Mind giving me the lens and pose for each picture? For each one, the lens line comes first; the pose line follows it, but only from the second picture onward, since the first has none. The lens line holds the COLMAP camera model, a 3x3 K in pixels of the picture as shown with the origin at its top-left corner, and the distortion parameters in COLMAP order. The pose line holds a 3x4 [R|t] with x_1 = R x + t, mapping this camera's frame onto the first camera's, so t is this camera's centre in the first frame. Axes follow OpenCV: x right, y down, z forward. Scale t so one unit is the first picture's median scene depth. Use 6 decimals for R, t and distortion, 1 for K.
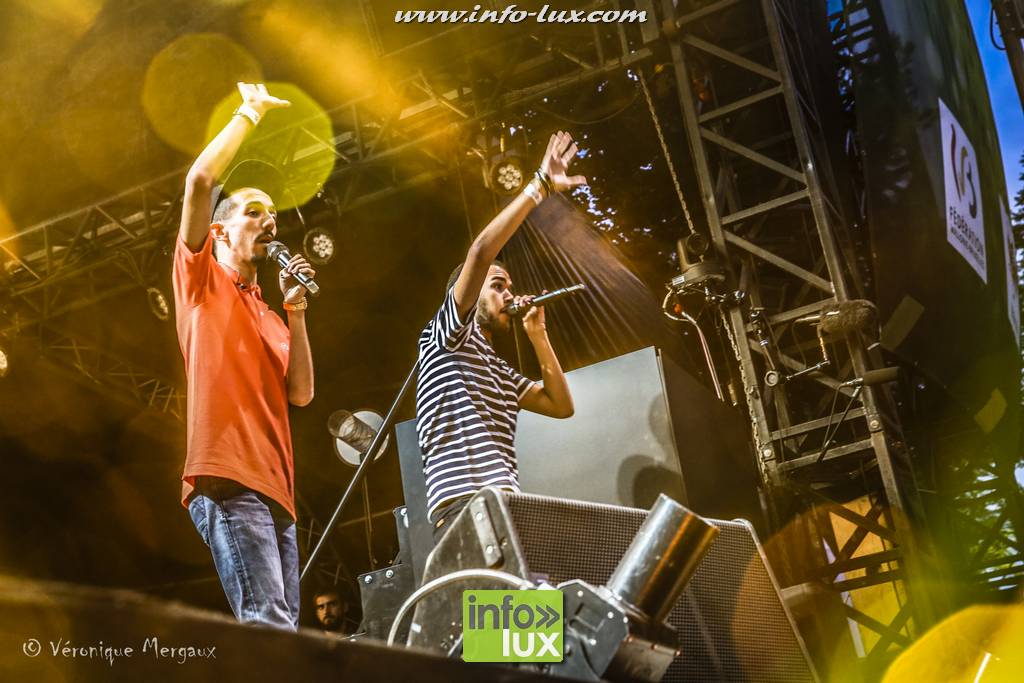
lens RADIAL K [[1521.9, 0, 512.0], [0, 1521.9, 341.5], [0, 0, 1]] dist [0.007166, -0.046722]
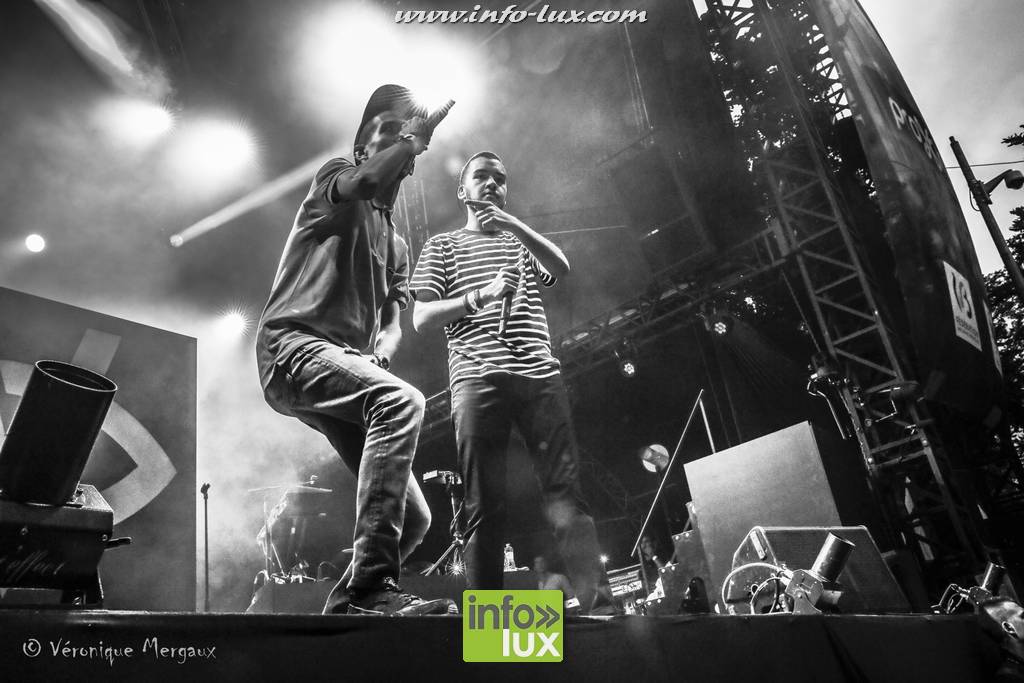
lens RADIAL K [[864.6, 0, 512.0], [0, 864.6, 341.5], [0, 0, 1]] dist [-0.038679, -0.002690]
pose [[0.970770, -0.103609, -0.216495, -0.026689], [0.095956, 0.994341, -0.045596, -0.071957], [0.219994, 0.023489, 0.975218, -0.192406]]
